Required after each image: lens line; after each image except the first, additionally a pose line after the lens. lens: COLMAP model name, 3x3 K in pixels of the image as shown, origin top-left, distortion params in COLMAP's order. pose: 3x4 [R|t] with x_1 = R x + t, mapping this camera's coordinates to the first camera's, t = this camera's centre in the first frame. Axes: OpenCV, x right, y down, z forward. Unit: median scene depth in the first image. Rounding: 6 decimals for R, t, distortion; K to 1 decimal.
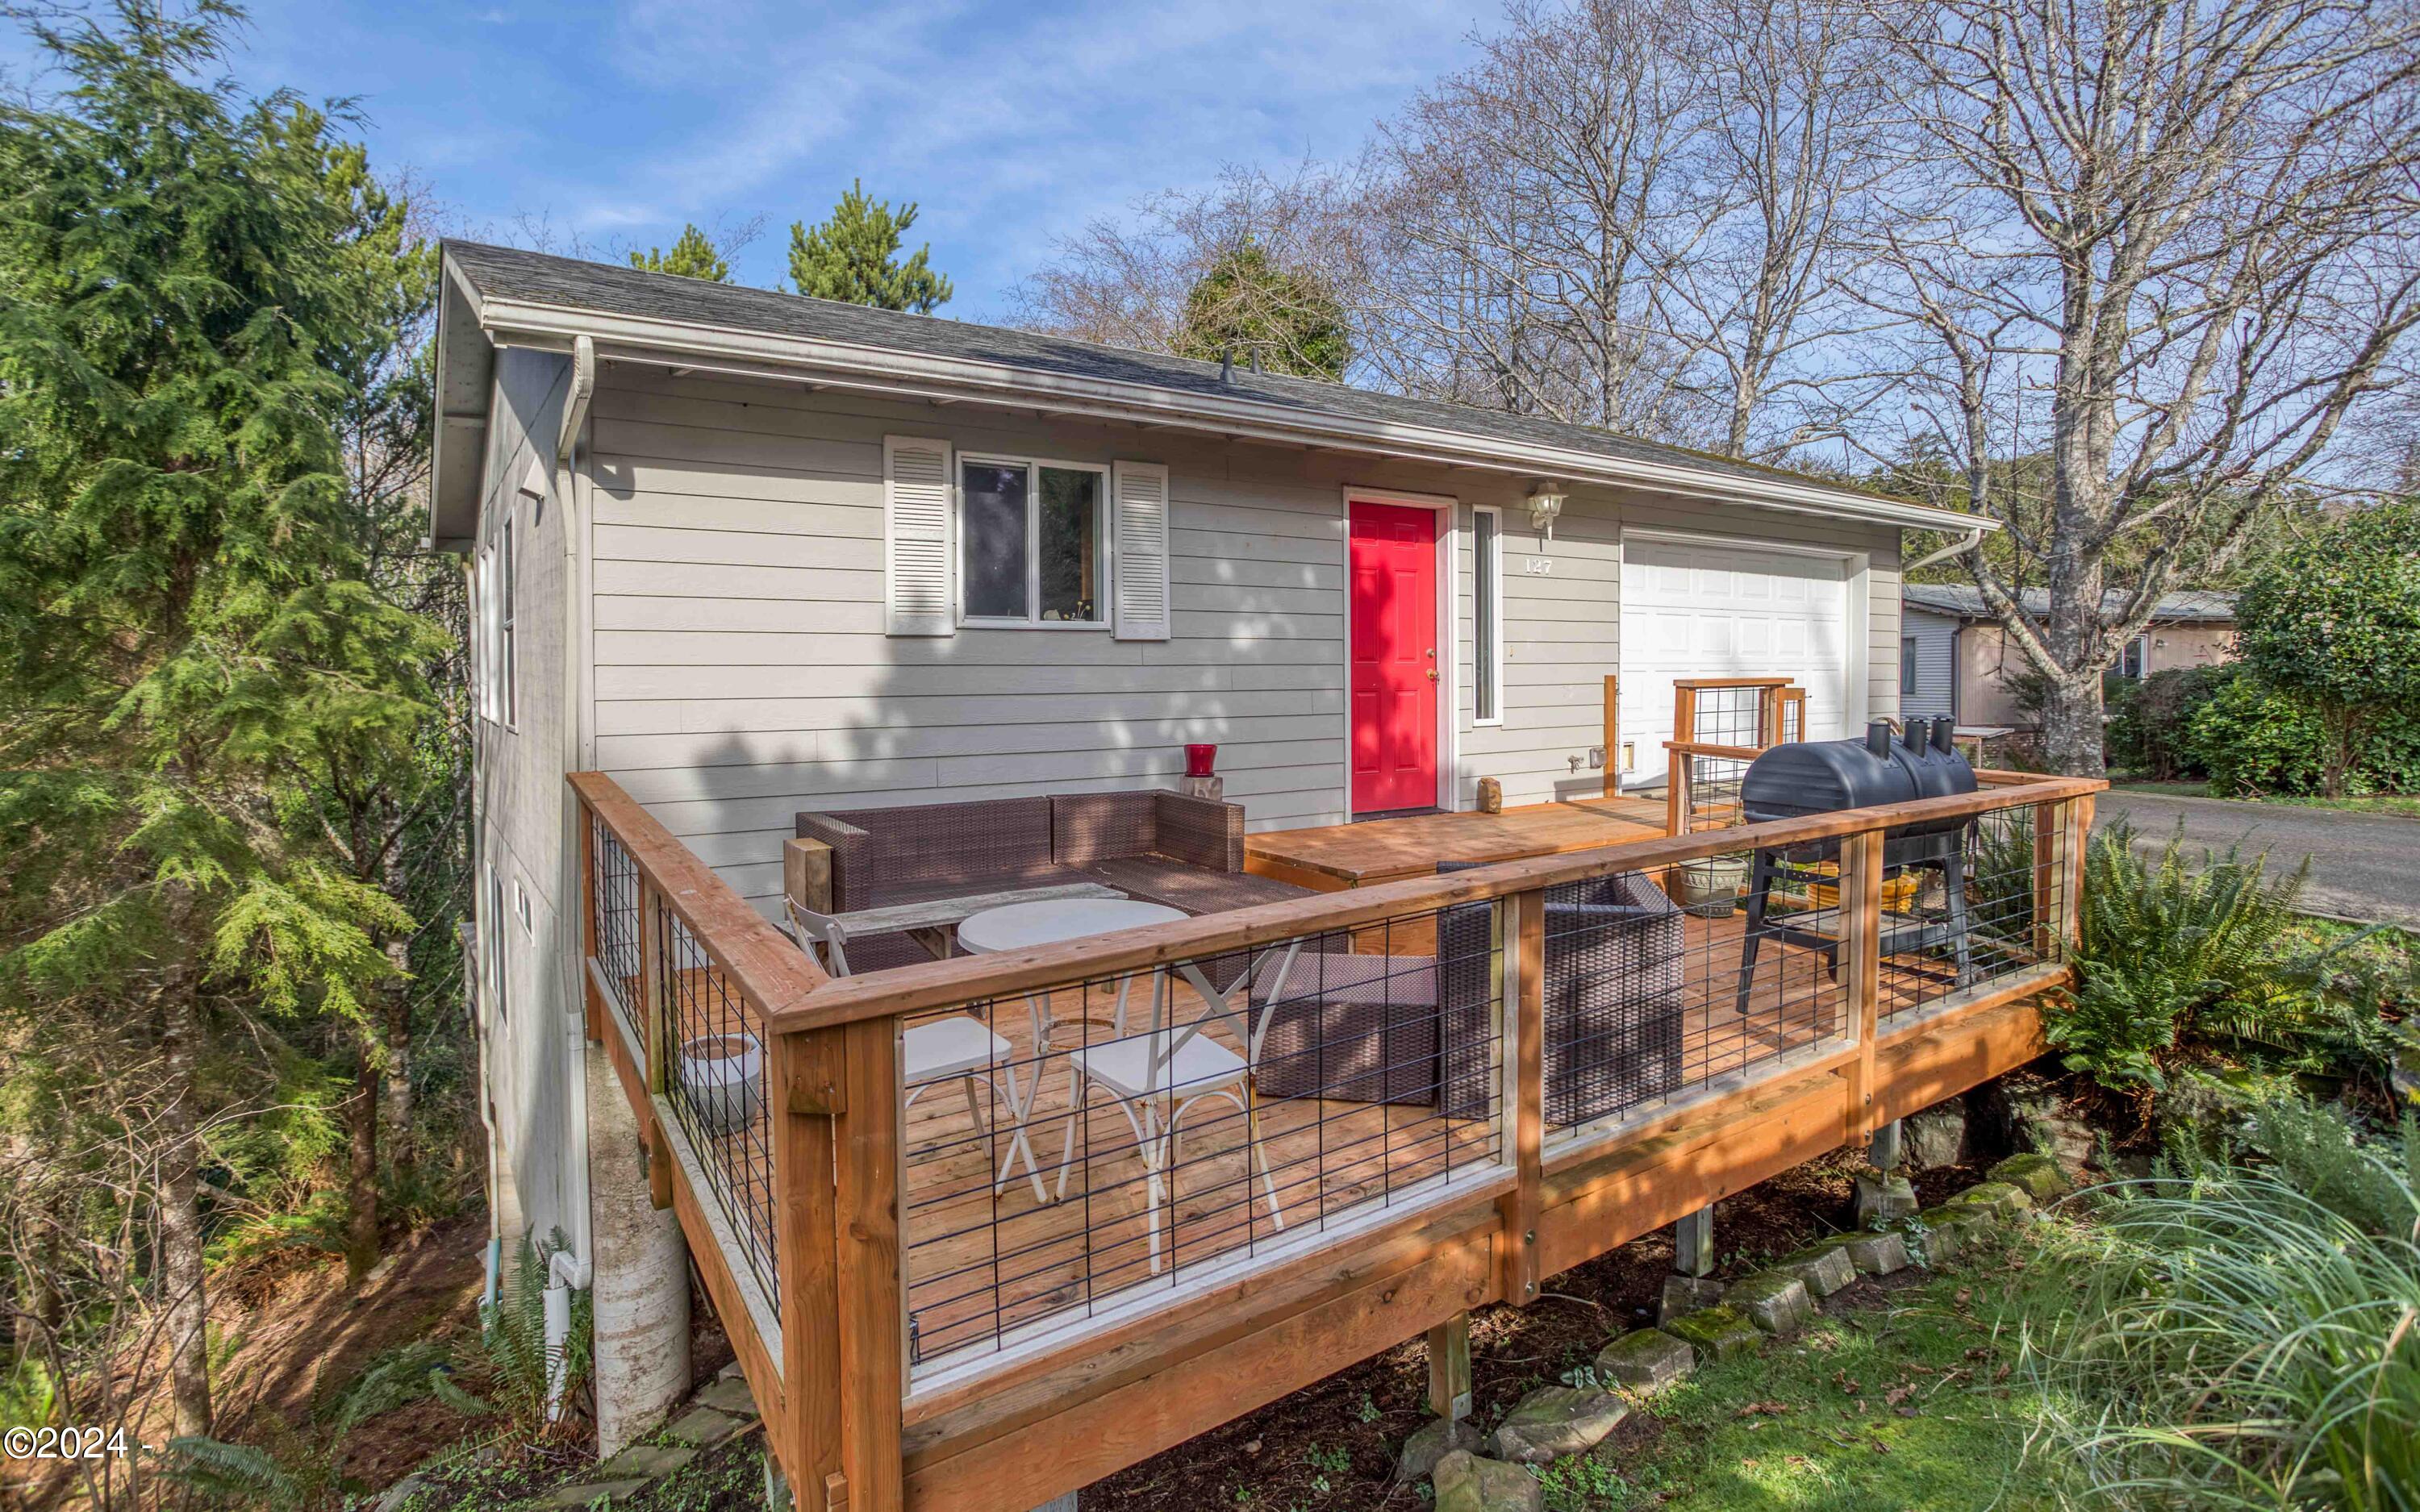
lens RADIAL K [[1222.7, 0, 1233.2], [0, 1222.7, 683.2], [0, 0, 1]] dist [-0.026805, 0.000221]
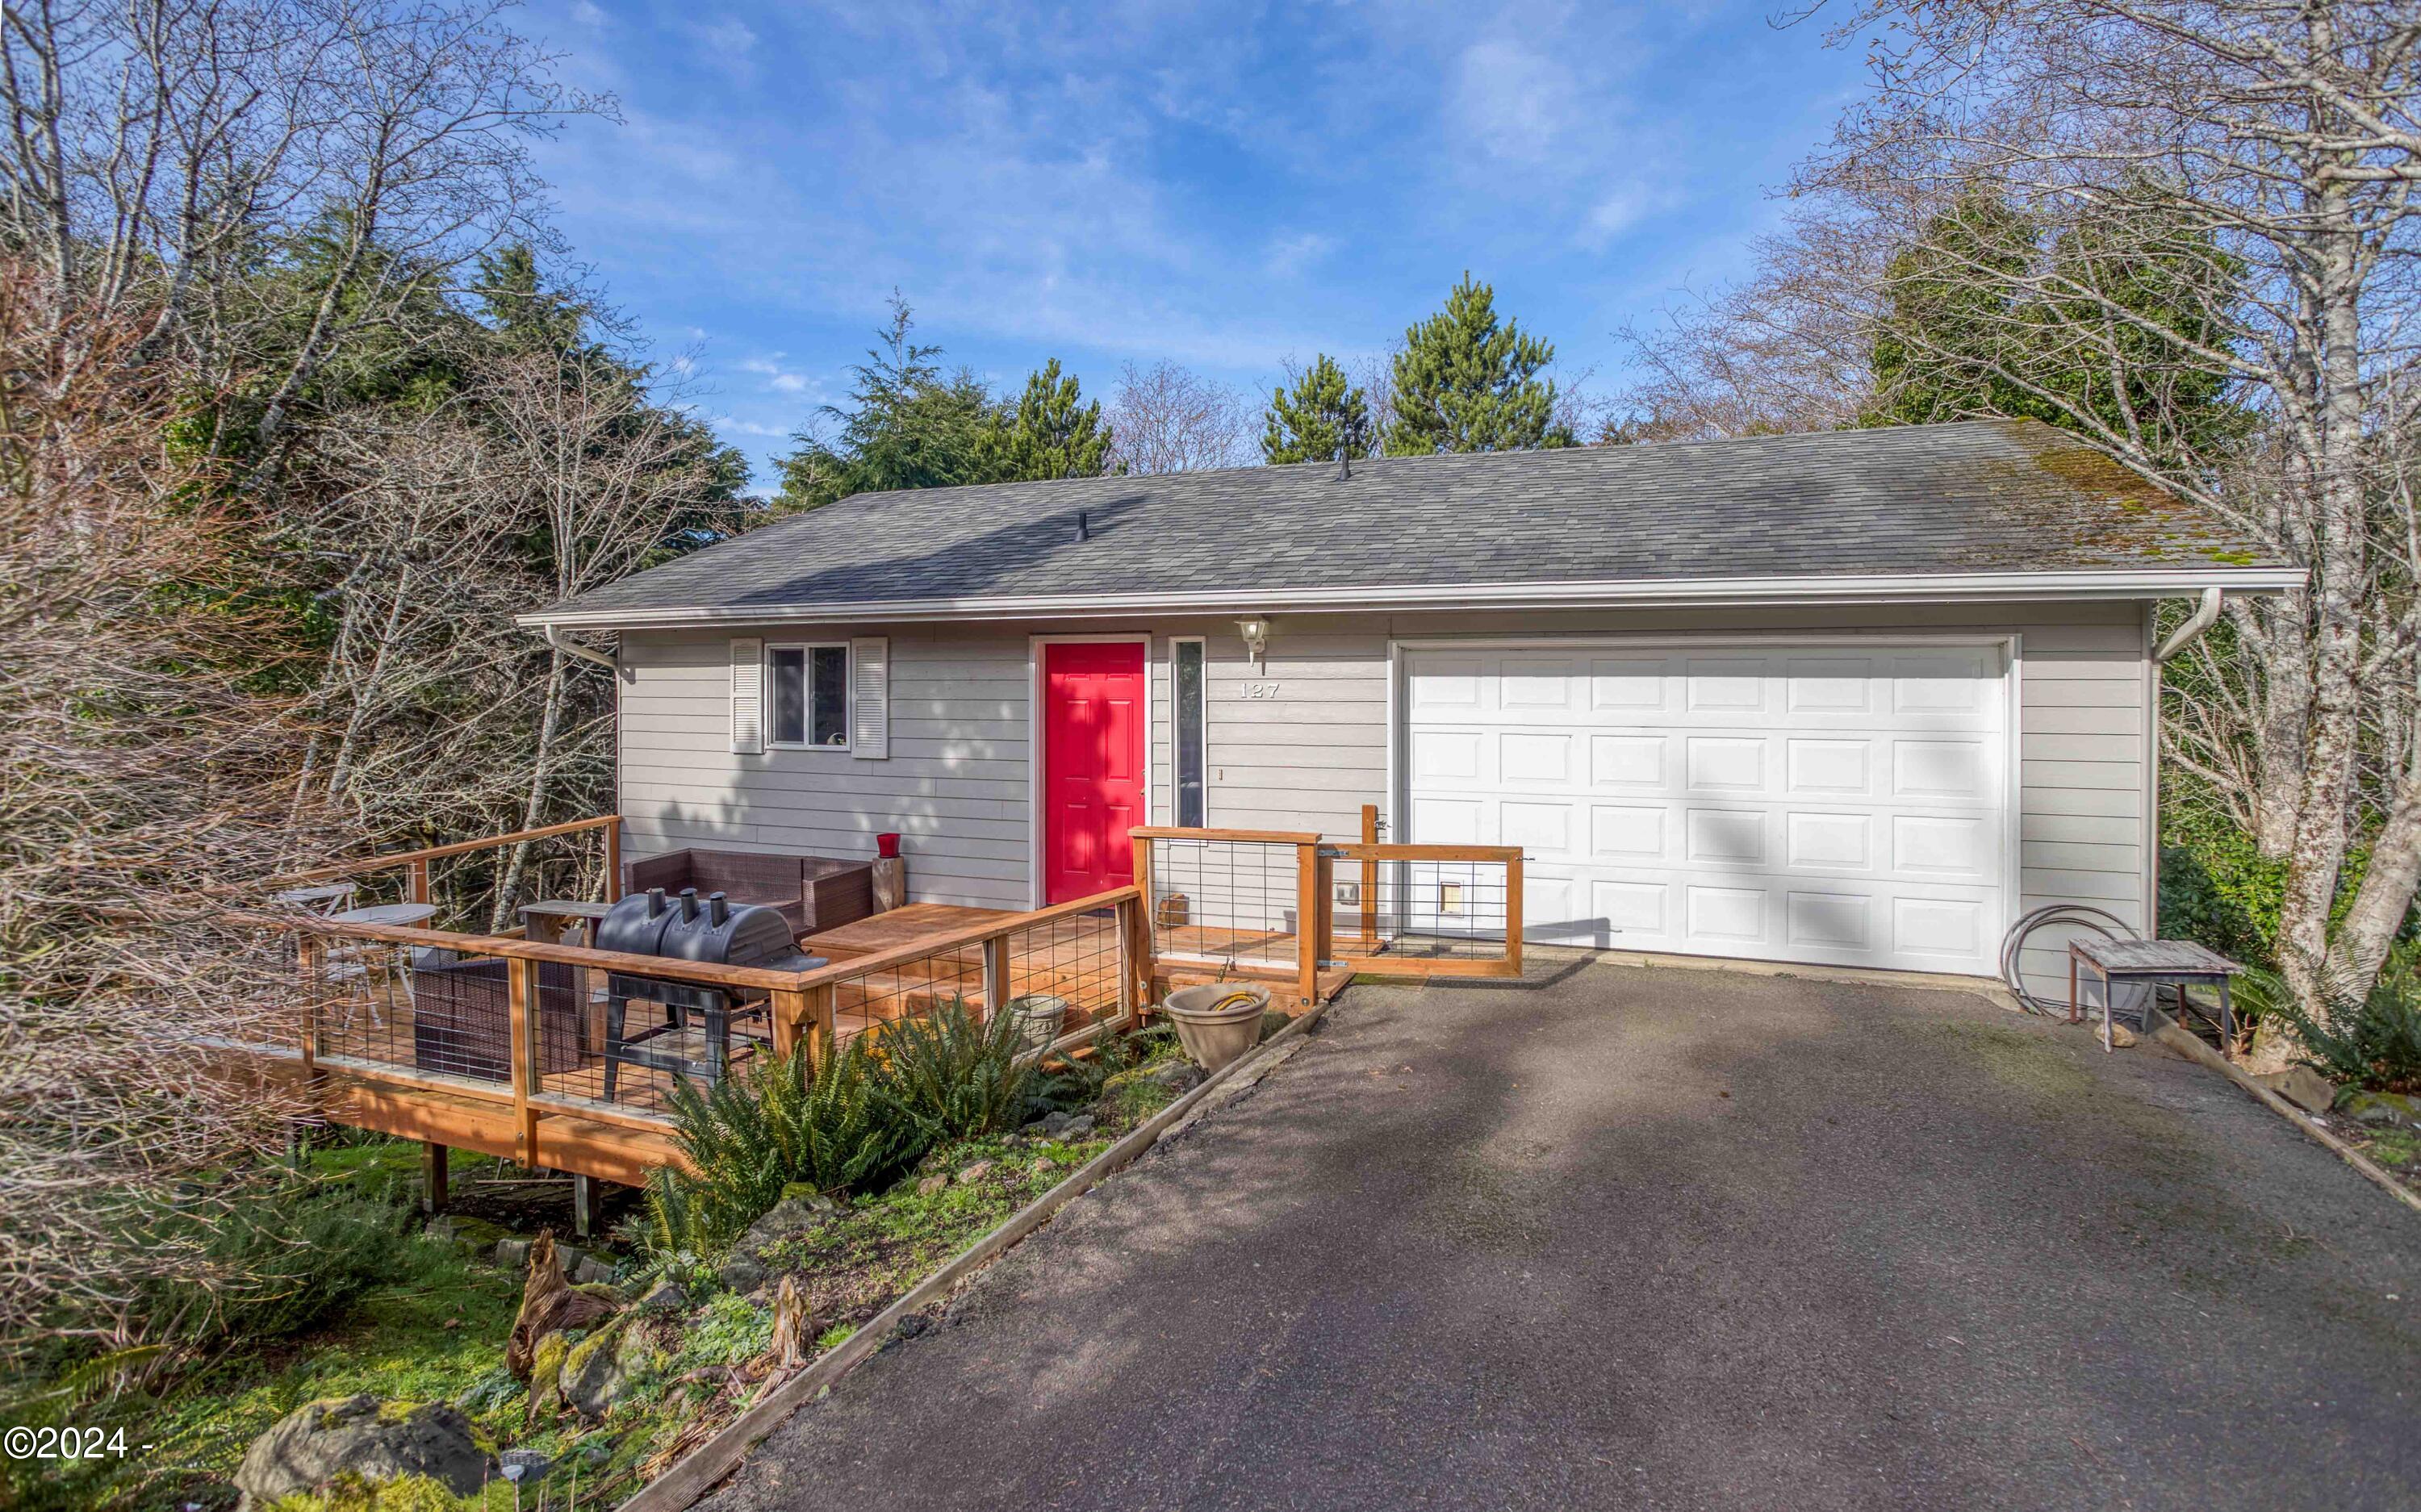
lens RADIAL K [[1223.3, 0, 1233.7], [0, 1223.3, 683.1], [0, 0, 1]] dist [-0.026805, 0.000221]
pose [[0.557485, 0.019282, -0.829963, 1.378595], [-0.008643, 0.999811, 0.017423, -0.155419], [0.830142, -0.002540, 0.557546, 0.548594]]
